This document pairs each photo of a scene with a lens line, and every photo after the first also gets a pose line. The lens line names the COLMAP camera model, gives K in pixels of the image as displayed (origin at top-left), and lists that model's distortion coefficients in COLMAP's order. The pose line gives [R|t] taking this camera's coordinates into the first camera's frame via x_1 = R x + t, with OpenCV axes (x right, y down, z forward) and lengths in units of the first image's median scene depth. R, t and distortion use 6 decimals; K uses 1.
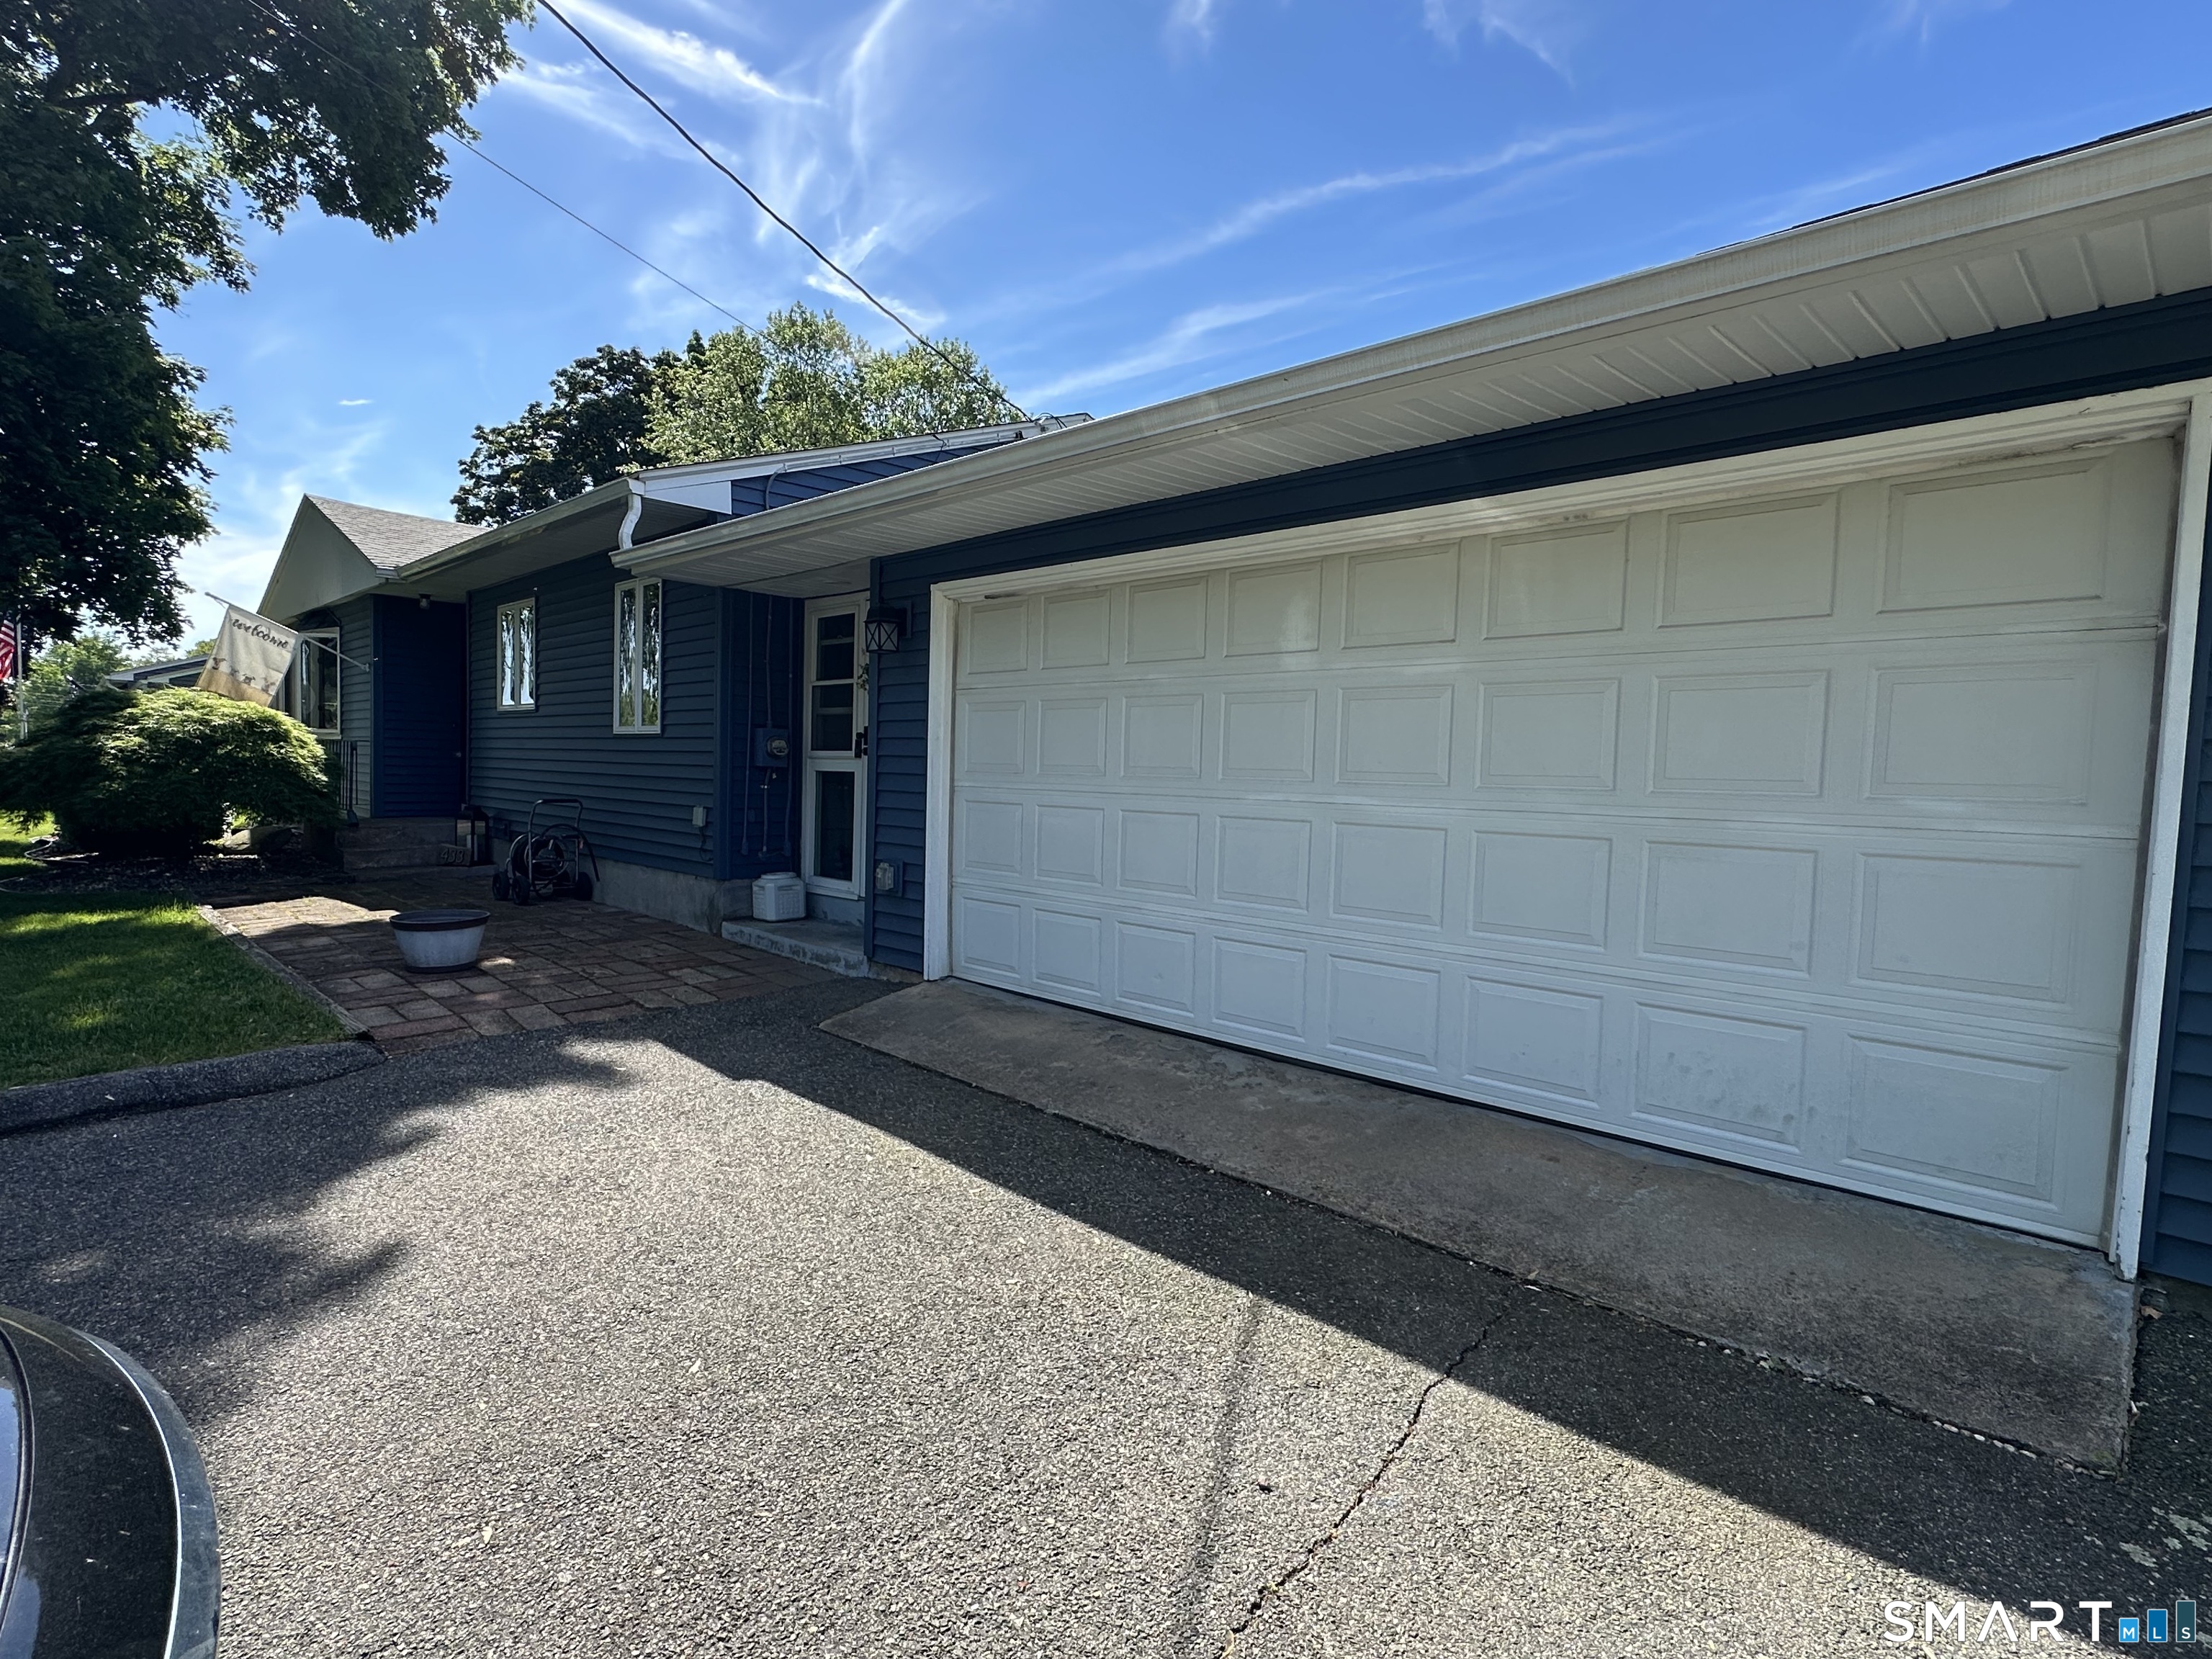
lens RADIAL K [[1149.6, 0, 1106.0], [0, 1149.6, 829.5], [0, 0, 1]] dist [0.000116, -0.000143]
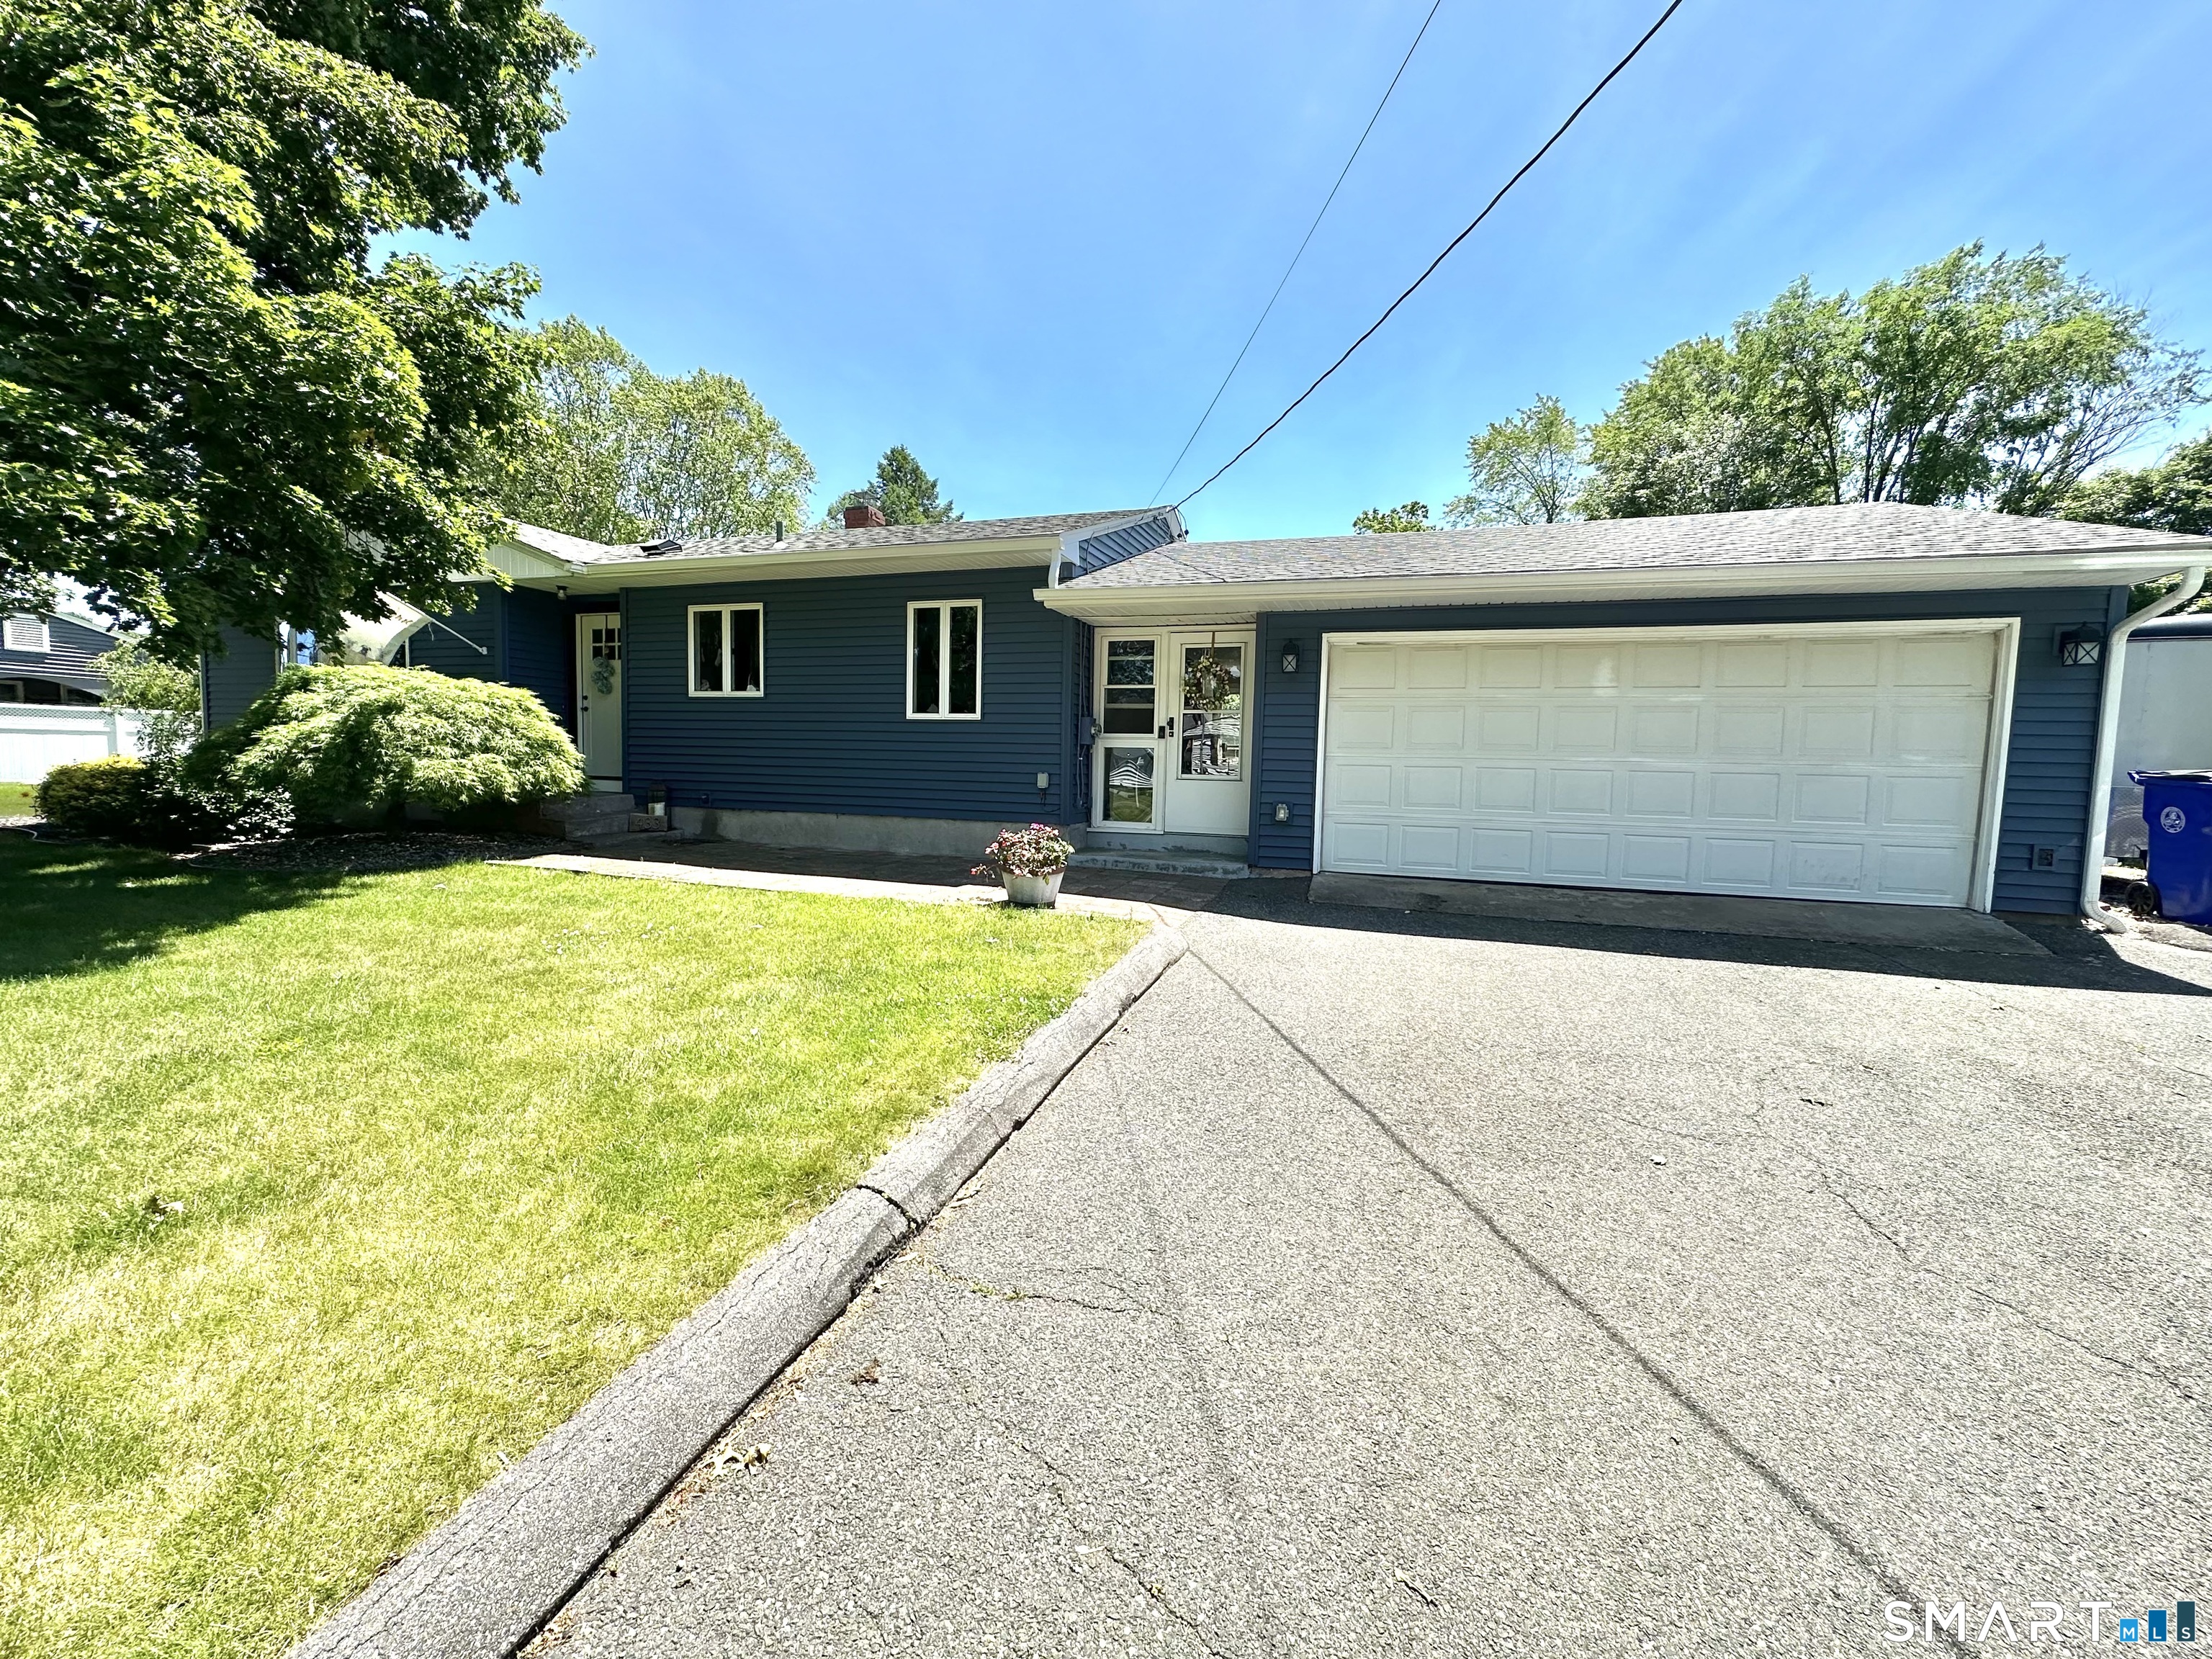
lens RADIAL K [[881.7, 0, 1102.7], [0, 881.7, 826.4], [0, 0, 1]] dist [-0.003126, 0.000414]
pose [[0.881196, -0.041408, 0.470933, -1.351327], [0.025317, 0.998861, 0.040455, 0.005651], [-0.472072, -0.023726, 0.881241, 0.040869]]
